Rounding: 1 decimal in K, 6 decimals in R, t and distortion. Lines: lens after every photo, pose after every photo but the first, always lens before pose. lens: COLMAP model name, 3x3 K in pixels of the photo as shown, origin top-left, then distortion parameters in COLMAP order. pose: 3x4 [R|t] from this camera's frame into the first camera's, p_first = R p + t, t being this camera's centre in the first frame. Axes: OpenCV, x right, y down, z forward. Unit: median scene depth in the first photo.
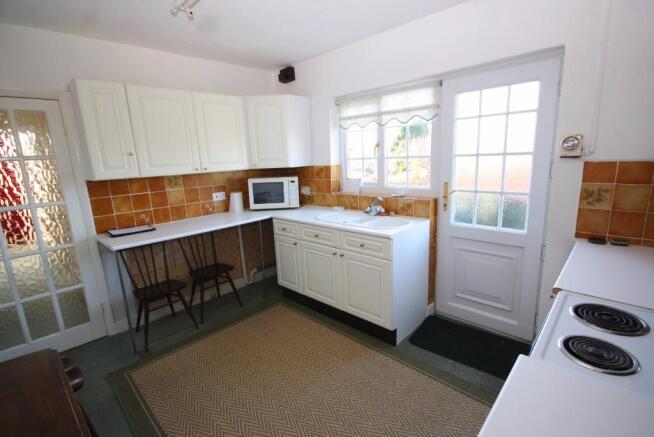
lens RADIAL K [[307.8, 0, 325.1], [0, 307.8, 217.6], [0, 0, 1]] dist [-0.002716, -0.000136]
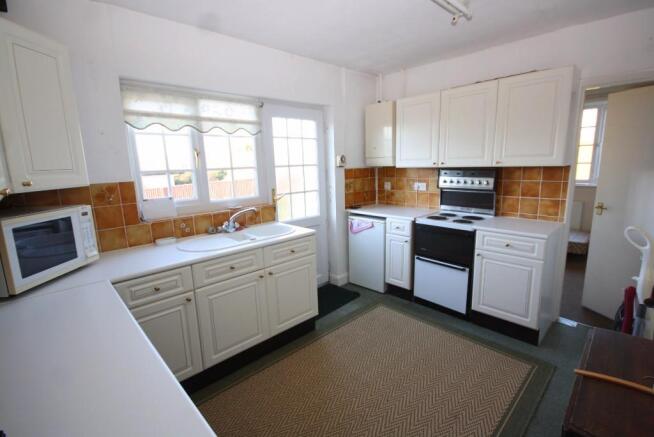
lens RADIAL K [[307.8, 0, 325.1], [0, 307.8, 219.9], [0, 0, 1]] dist [-0.002716, -0.000136]
pose [[0.047806, -0.147276, 0.987939, -0.722300], [0.223449, 0.965581, 0.133130, -0.101618], [-0.973542, 0.214390, 0.079070, 0.668729]]
